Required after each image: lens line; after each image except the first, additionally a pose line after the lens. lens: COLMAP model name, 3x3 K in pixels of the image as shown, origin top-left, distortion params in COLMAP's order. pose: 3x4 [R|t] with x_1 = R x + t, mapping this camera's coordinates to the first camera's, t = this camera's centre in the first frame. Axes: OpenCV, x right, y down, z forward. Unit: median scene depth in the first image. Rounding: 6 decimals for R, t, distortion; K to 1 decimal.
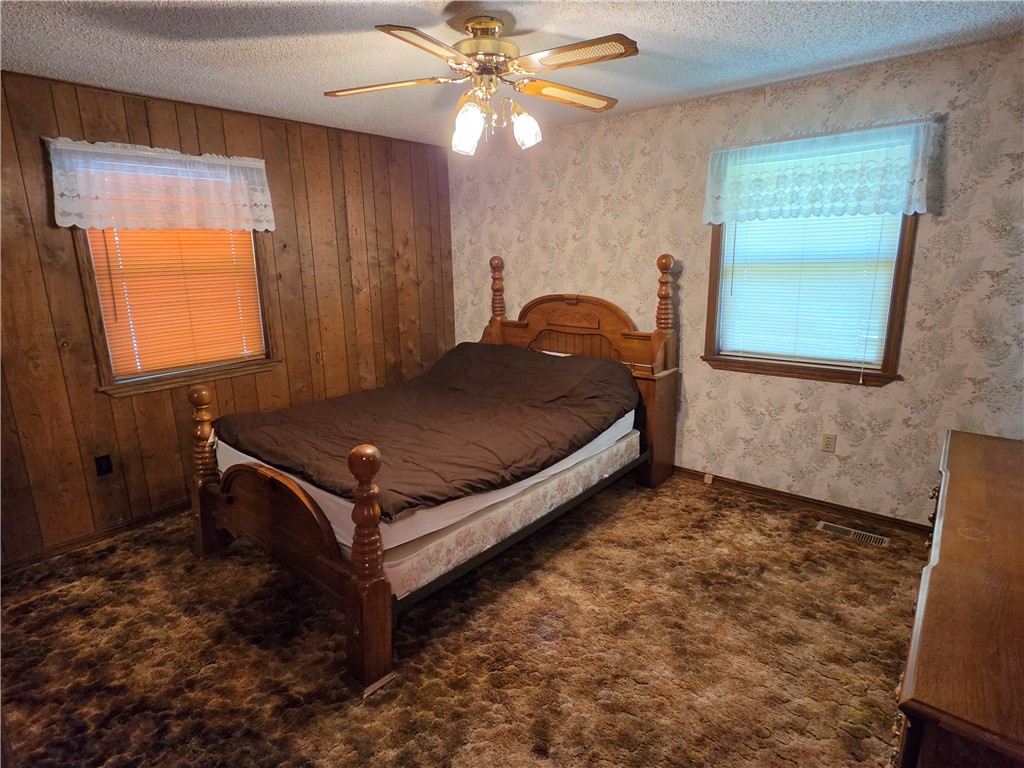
lens RADIAL K [[551.3, 0, 511.8], [0, 551.3, 380.1], [0, 0, 1]] dist [-0.006904, -0.000334]
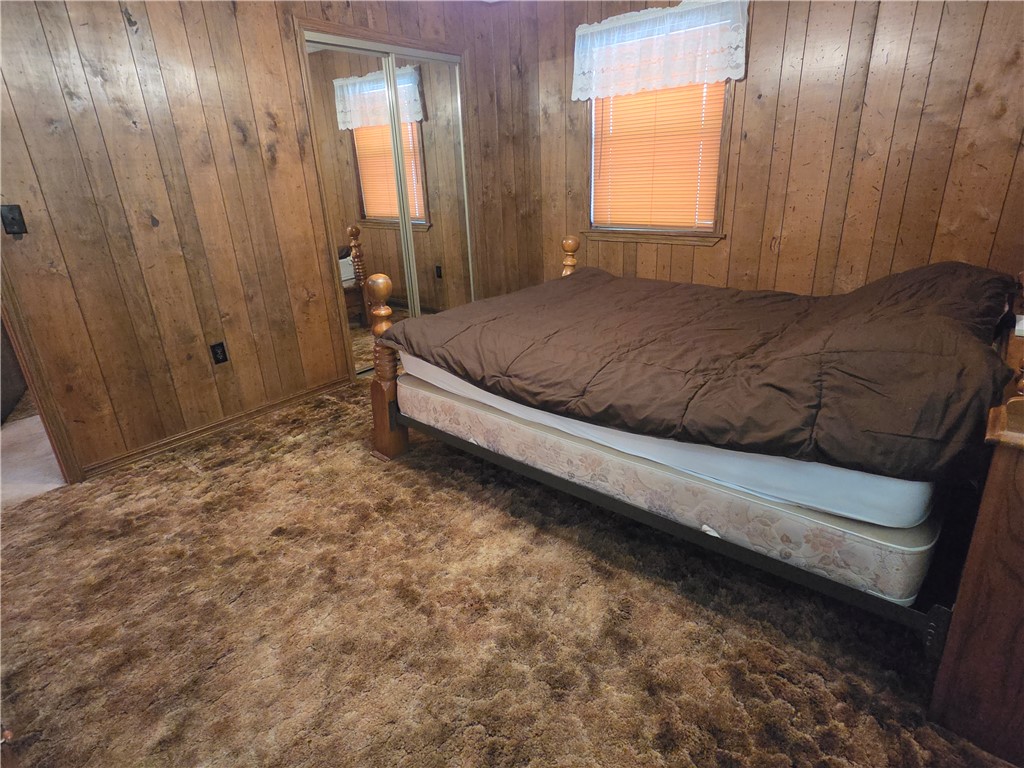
lens RADIAL K [[551.3, 0, 513.6], [0, 551.3, 386.6], [0, 0, 1]] dist [-0.006904, -0.000334]
pose [[-0.011470, 0.380723, -0.924618, 0.700471], [-0.182126, 0.908416, 0.376311, -0.125271], [0.983208, 0.172714, 0.058920, 0.907259]]
